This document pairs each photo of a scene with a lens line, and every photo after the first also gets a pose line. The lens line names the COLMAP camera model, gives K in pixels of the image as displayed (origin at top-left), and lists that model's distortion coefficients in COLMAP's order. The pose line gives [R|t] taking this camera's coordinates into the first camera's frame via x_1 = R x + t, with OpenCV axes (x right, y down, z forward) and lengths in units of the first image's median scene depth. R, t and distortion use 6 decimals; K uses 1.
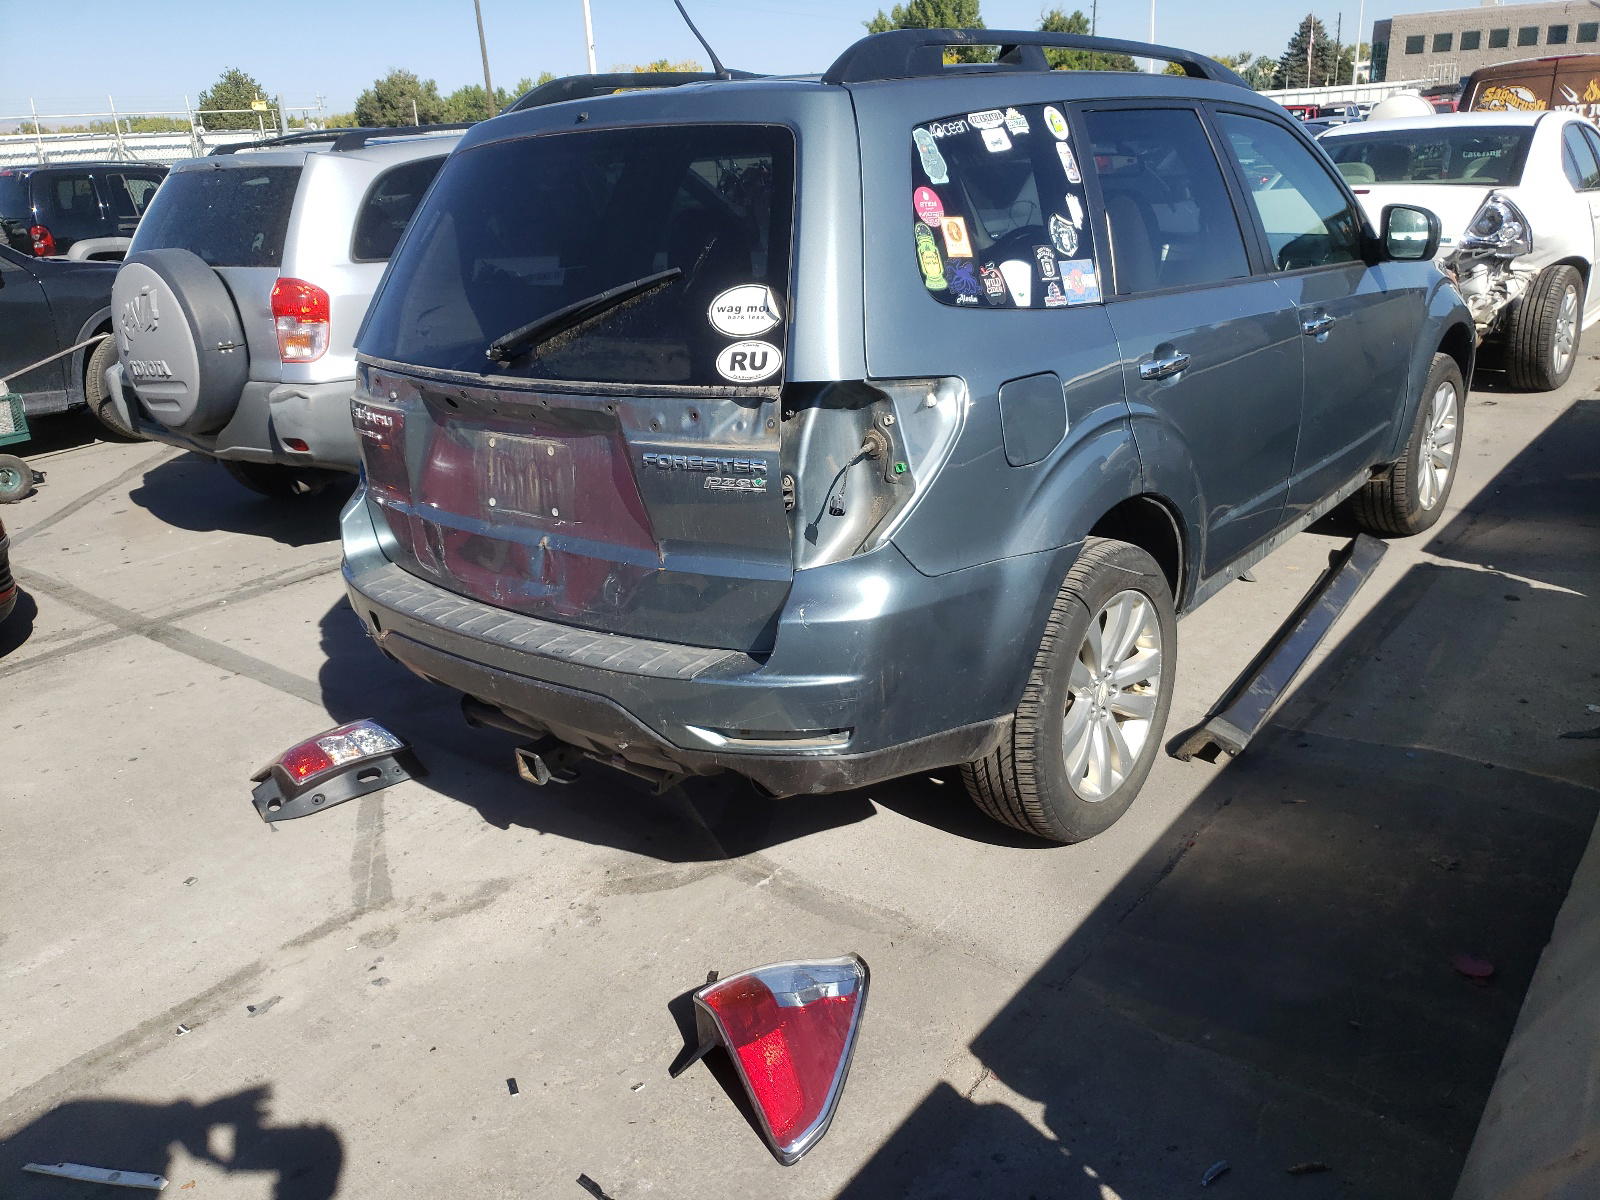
lens RADIAL K [[1354.9, 0, 800.0], [0, 1354.9, 600.0], [0, 0, 1]] dist [0.068899, -0.002925]
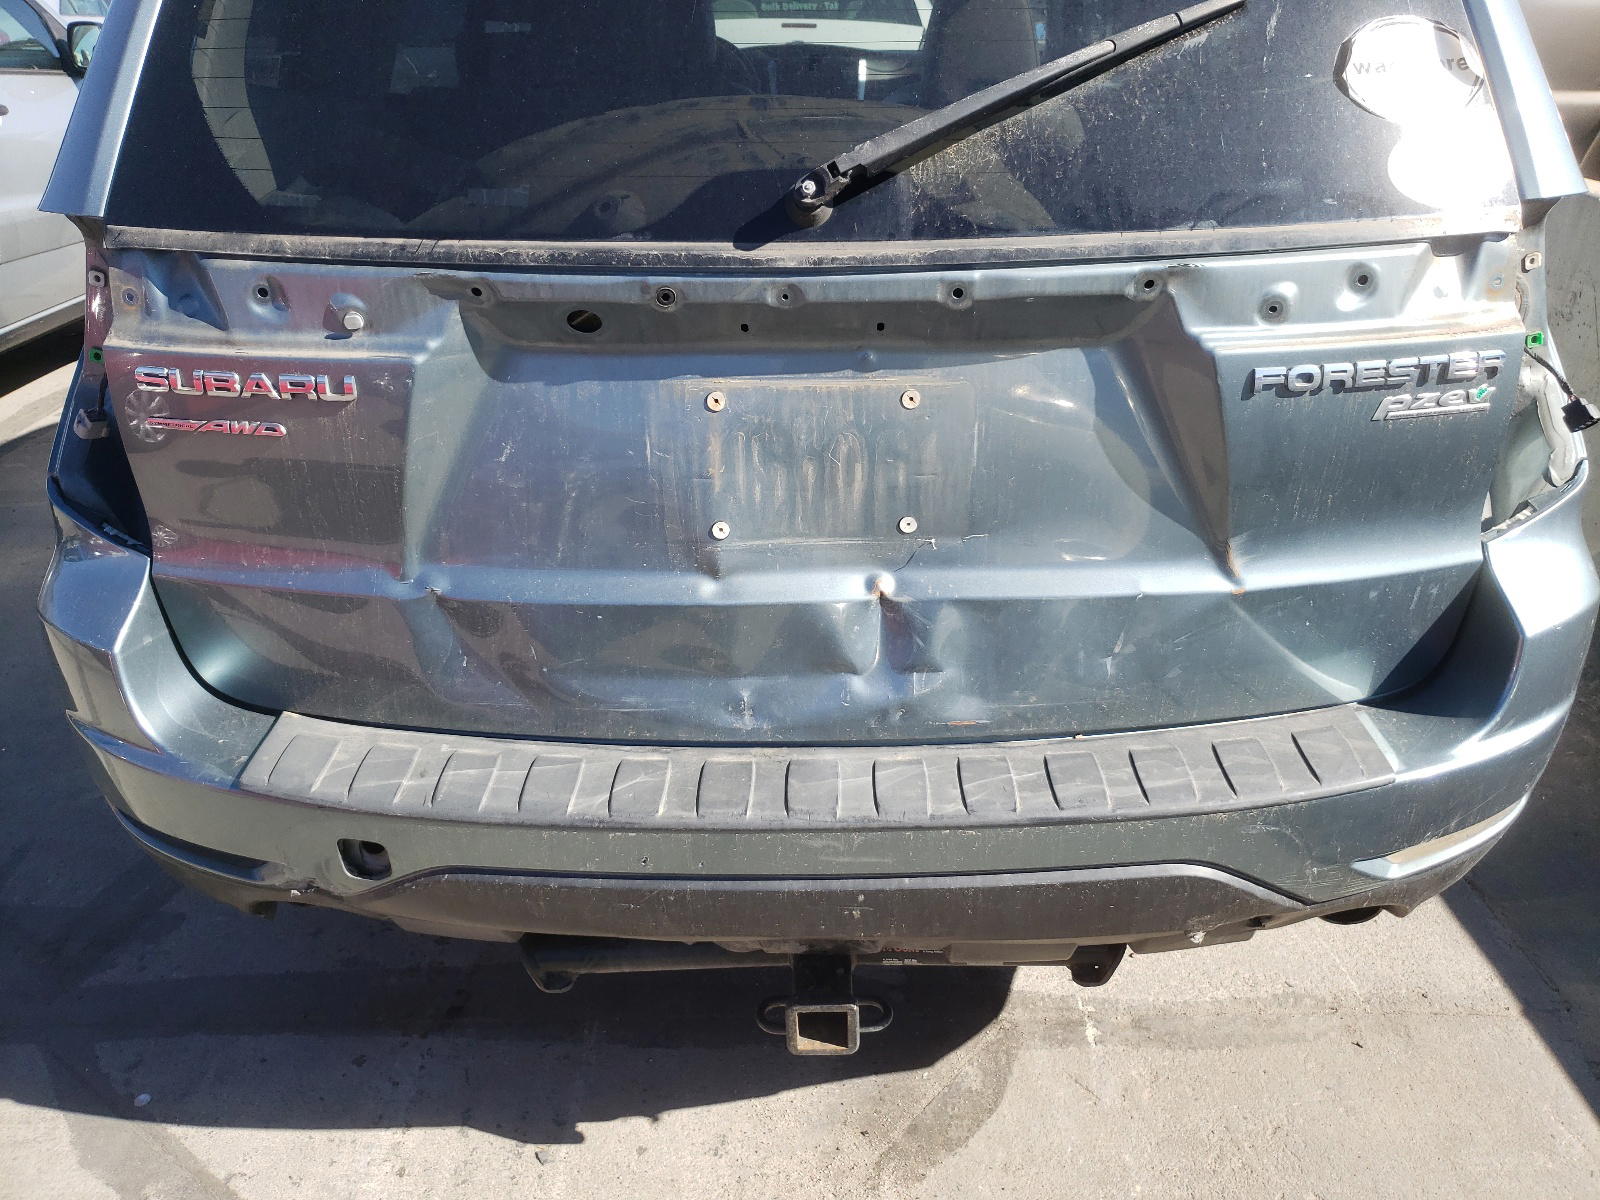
lens RADIAL K [[1354.9, 0, 800.0], [0, 1354.9, 600.0], [0, 0, 1]] dist [0.068899, -0.002925]
pose [[0.762112, -0.232858, 0.604121, -0.501922], [0.171240, 0.972352, 0.158770, -0.120817], [-0.624389, -0.017551, 0.780916, 0.648324]]
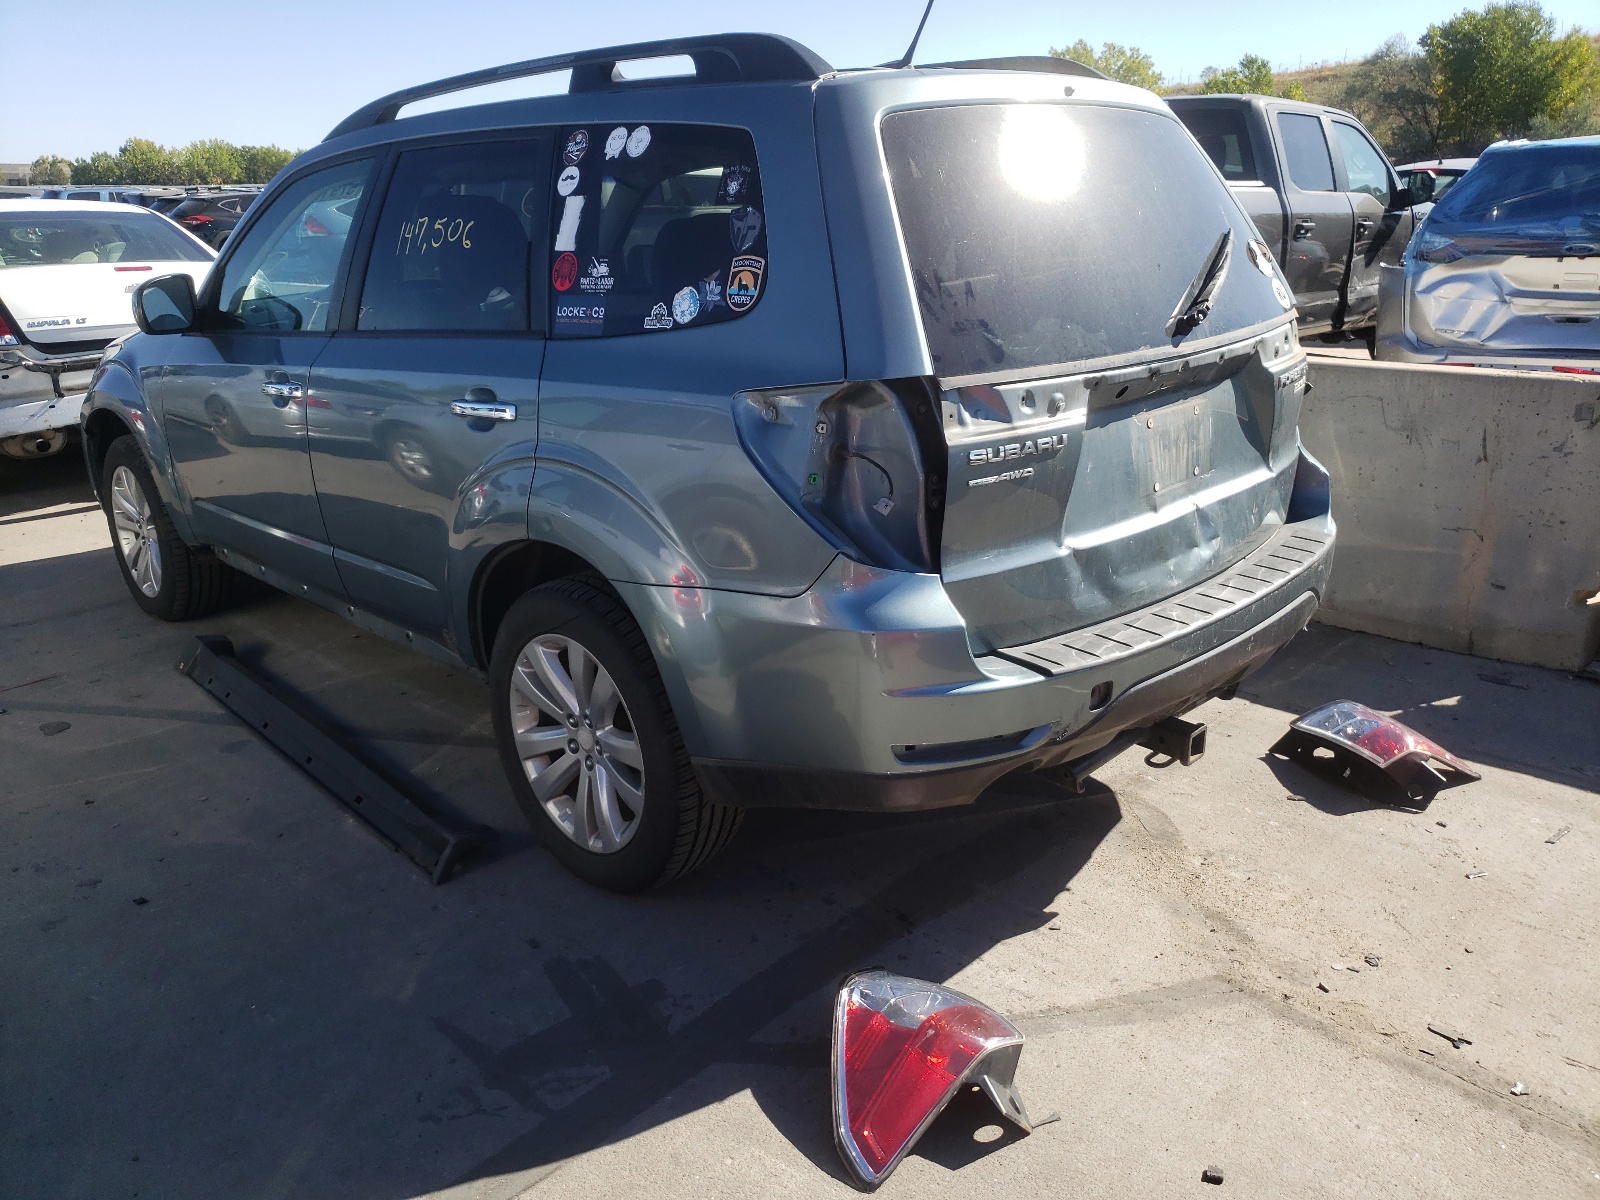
lens RADIAL K [[1354.9, 0, 800.0], [0, 1354.9, 600.0], [0, 0, 1]] dist [0.068899, -0.002925]
pose [[0.046511, -0.234501, 0.971003, -1.194014], [0.339618, 0.917862, 0.205400, -0.283338], [-0.939413, 0.320216, 0.122331, 1.176998]]
